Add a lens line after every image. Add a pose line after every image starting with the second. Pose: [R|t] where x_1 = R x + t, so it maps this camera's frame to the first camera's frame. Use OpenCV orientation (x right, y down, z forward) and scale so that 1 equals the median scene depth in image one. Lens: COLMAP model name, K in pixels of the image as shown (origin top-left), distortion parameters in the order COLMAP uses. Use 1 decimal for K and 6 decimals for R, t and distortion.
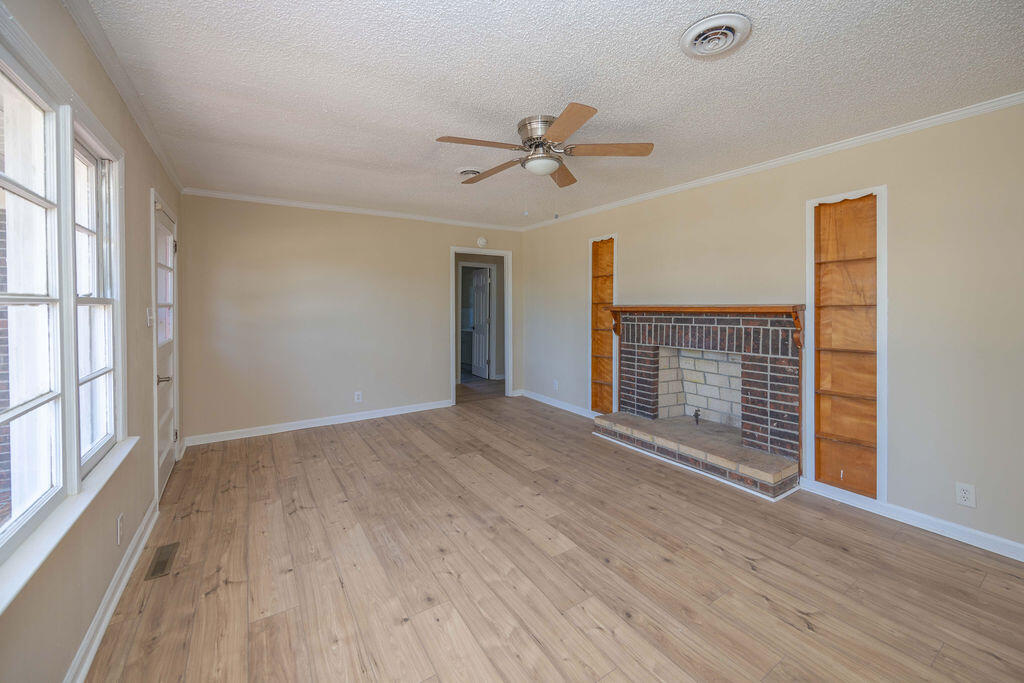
lens RADIAL K [[407.1, 0, 542.8], [0, 407.1, 307.8], [0, 0, 1]] dist [-0.002318, 0.000404]
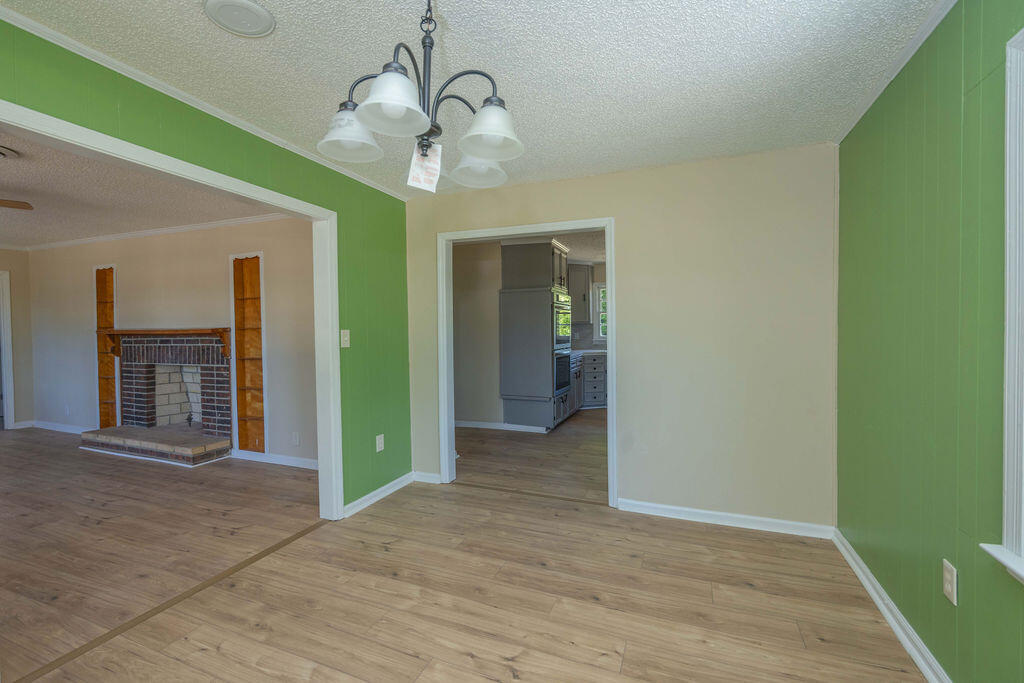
lens RADIAL K [[427.7, 0, 509.6], [0, 427.7, 335.9], [0, 0, 1]] dist [0.001060, 0.000509]
pose [[0.841990, -0.014816, 0.539290, 0.604260], [0.009650, 0.999877, 0.012403, 0.010199], [-0.539407, -0.005239, 0.842029, -0.725069]]
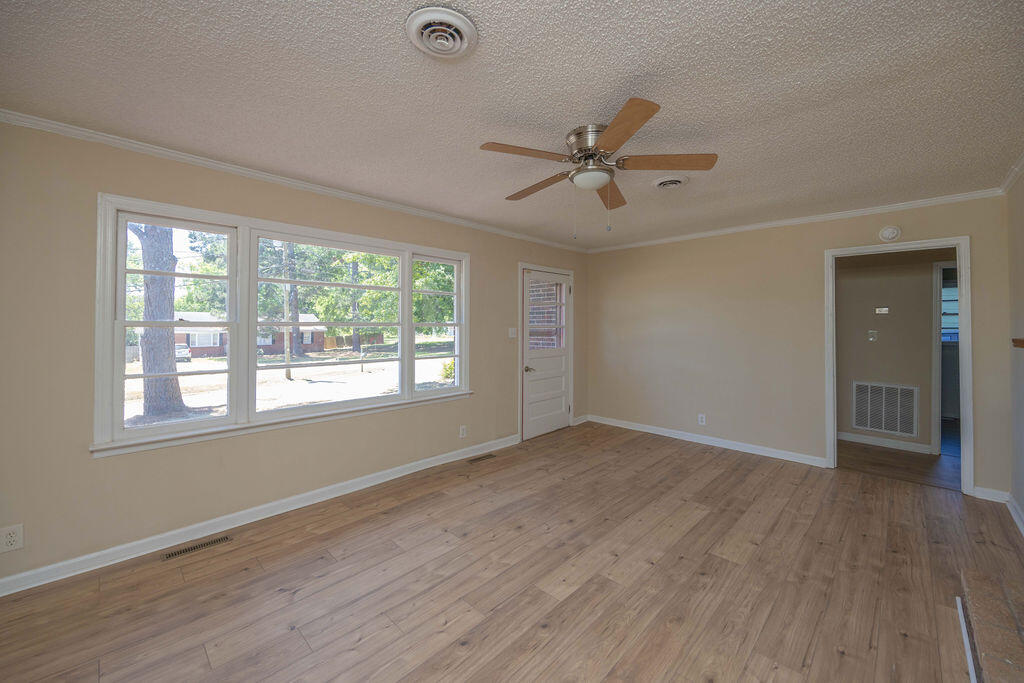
lens RADIAL K [[407.1, 0, 502.1], [0, 407.1, 321.9], [0, 0, 1]] dist [-0.002318, 0.000404]
pose [[0.174953, -0.002109, -0.984574, 0.664343], [-0.013664, 0.999896, -0.004570, -0.015399], [0.984482, 0.014253, 0.174906, 0.498344]]
